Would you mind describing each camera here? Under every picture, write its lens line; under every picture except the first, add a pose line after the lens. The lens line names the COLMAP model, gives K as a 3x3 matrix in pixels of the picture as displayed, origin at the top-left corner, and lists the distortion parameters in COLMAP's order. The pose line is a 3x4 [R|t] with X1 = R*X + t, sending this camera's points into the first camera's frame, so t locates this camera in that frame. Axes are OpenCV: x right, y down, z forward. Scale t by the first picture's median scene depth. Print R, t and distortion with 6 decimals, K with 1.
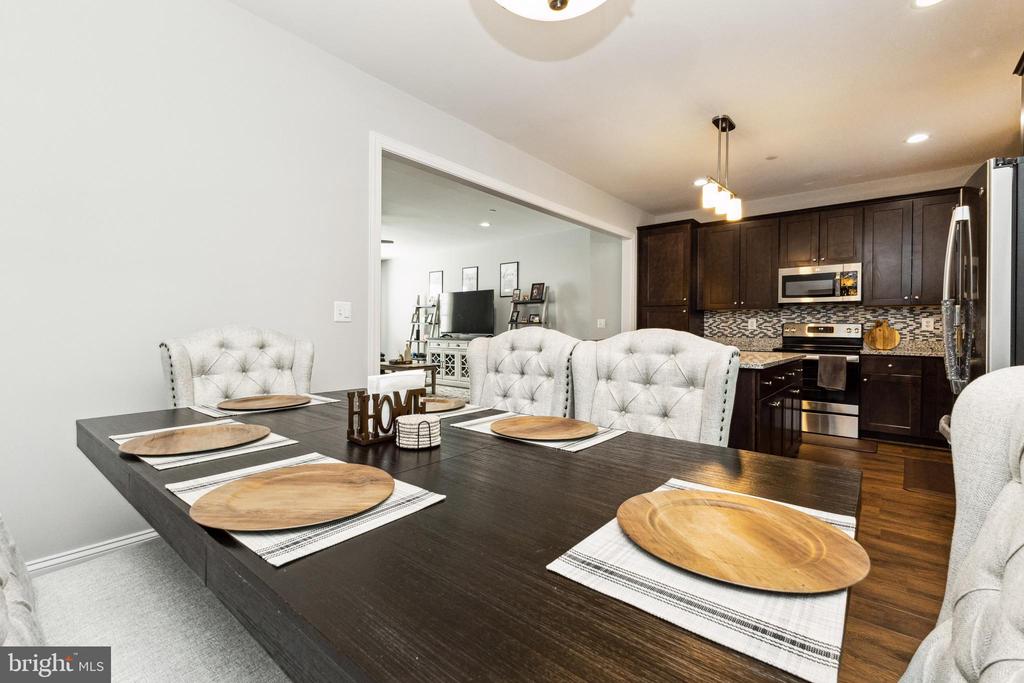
lens RADIAL K [[445.4, 0, 512.3], [0, 445.4, 333.2], [0, 0, 1]] dist [0.001014, -0.000687]
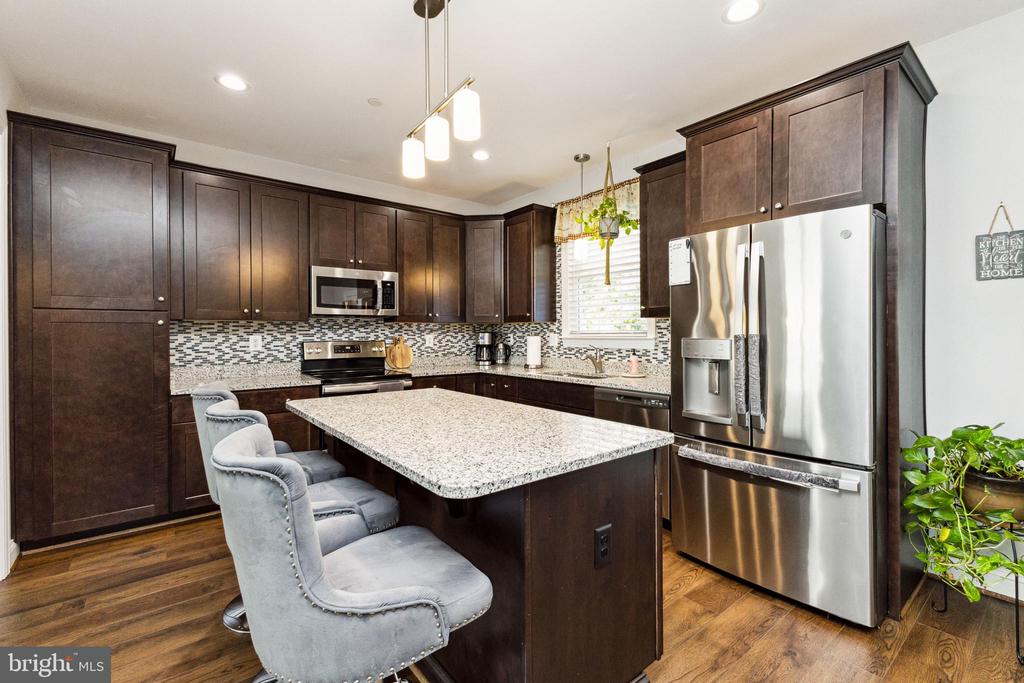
lens RADIAL K [[445.4, 0, 511.7], [0, 445.4, 337.6], [0, 0, 1]] dist [0.001014, -0.000687]
pose [[0.210208, -0.011950, 0.977584, -0.031383], [0.023487, 0.999698, 0.007170, -0.025827], [-0.977375, 0.021453, 0.210425, 0.515917]]
